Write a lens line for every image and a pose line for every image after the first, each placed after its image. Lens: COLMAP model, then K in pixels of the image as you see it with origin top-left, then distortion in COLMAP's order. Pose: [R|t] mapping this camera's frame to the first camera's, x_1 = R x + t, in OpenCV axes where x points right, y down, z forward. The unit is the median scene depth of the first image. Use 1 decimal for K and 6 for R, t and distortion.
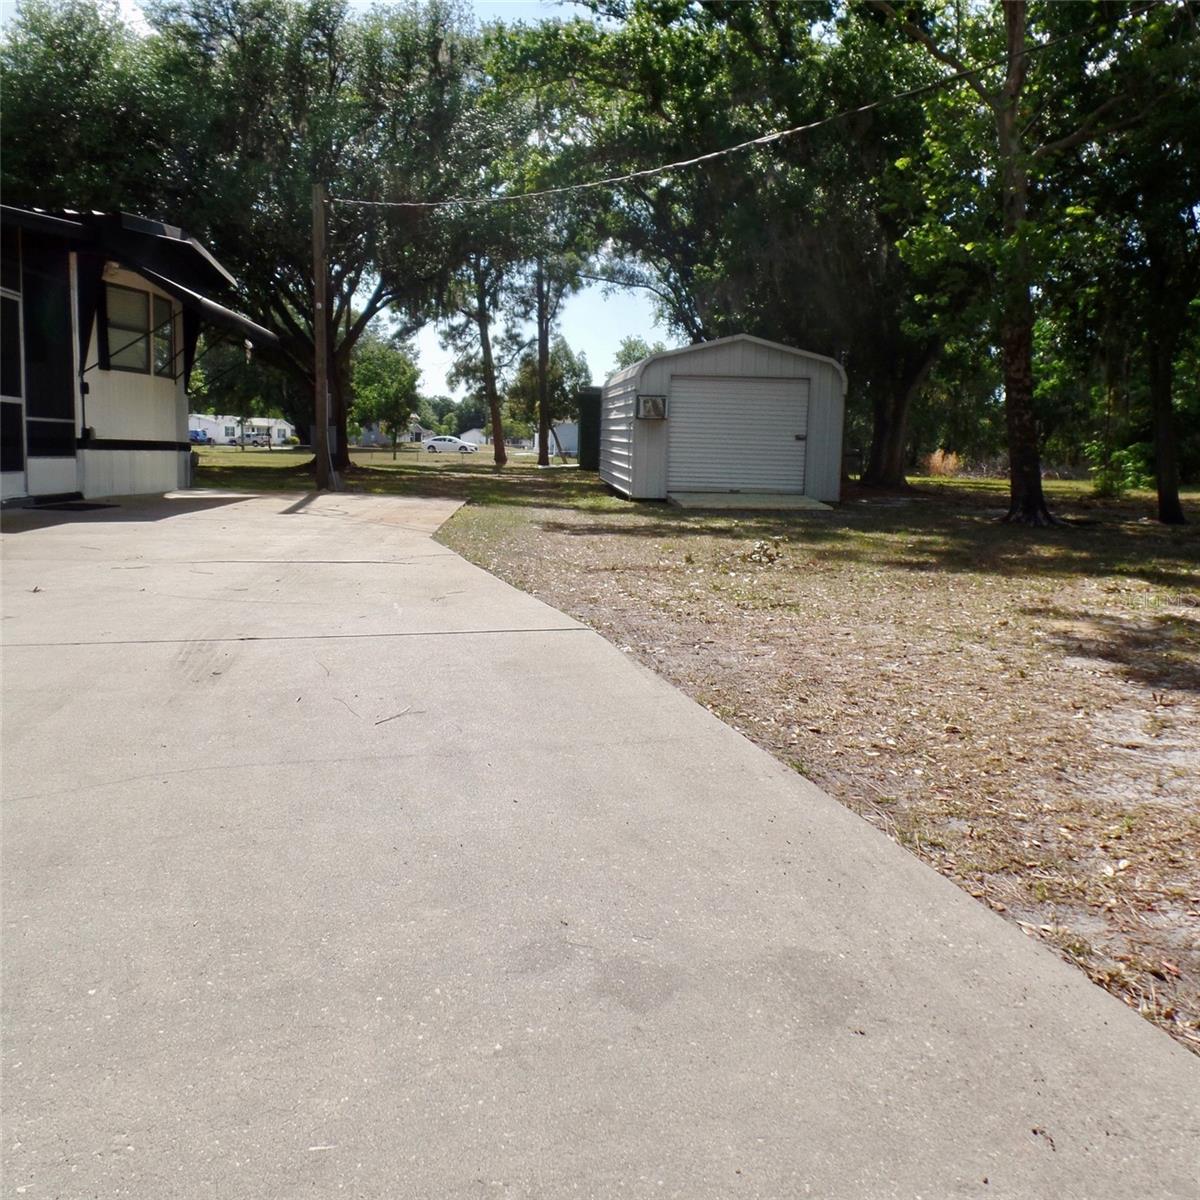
lens RADIAL K [[1102.4, 0, 603.8], [0, 1102.4, 611.3], [0, 0, 1]] dist [-0.001765, 0.019157]
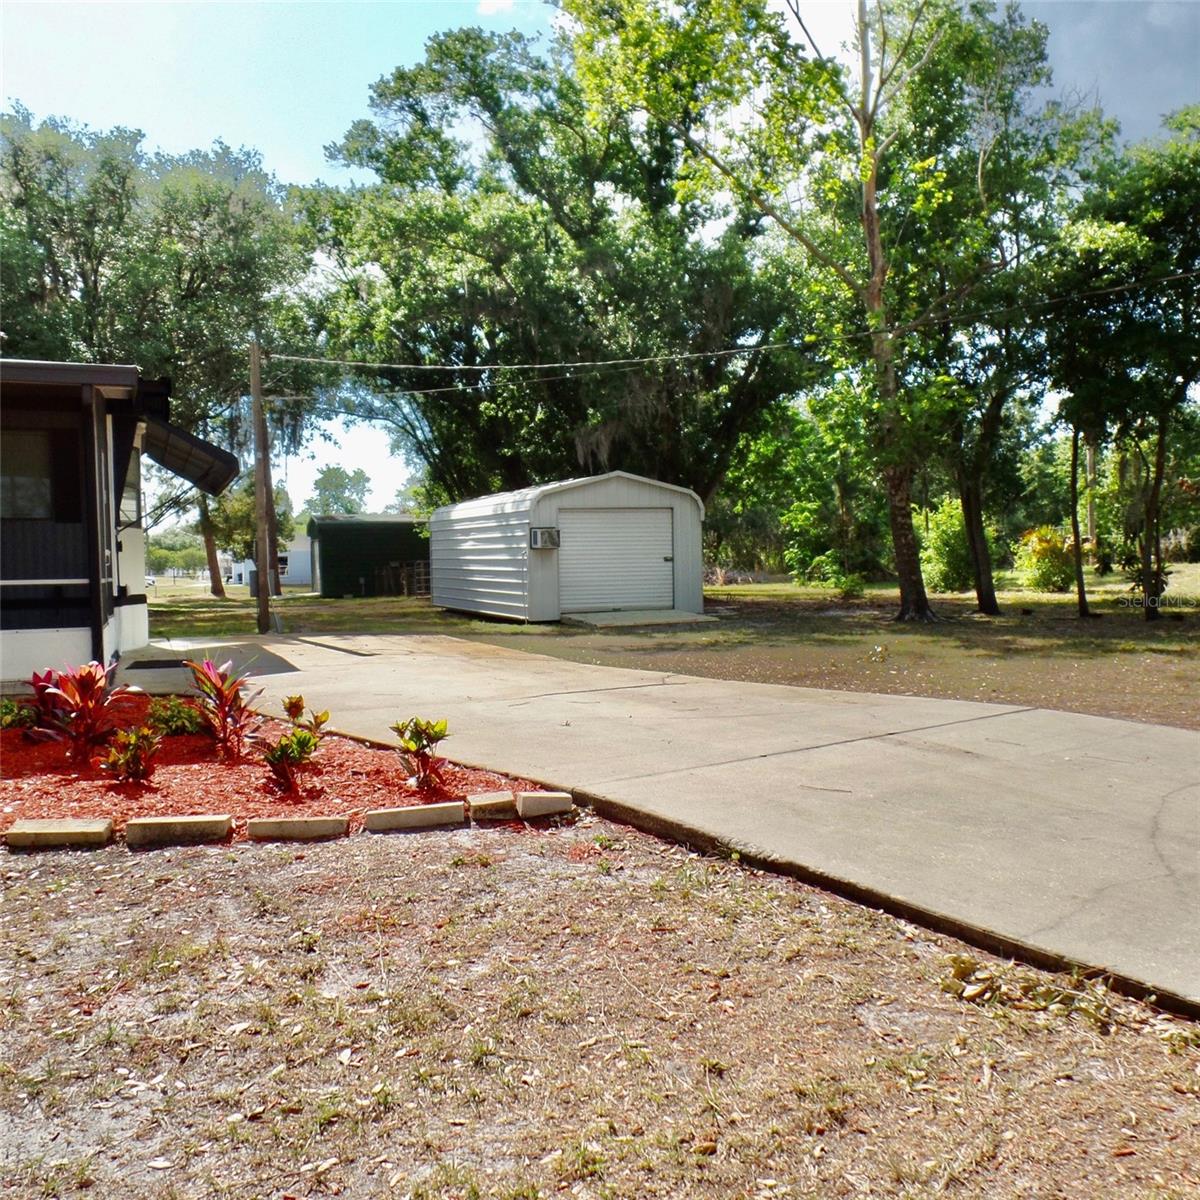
lens RADIAL K [[1102.4, 0, 603.8], [0, 1102.4, 611.3], [0, 0, 1]] dist [-0.001765, 0.019157]
pose [[0.948494, -0.061809, 0.310708, -0.100224], [0.094225, 0.991437, -0.090416, -0.003369], [-0.302458, 0.115036, 0.946195, -0.019070]]
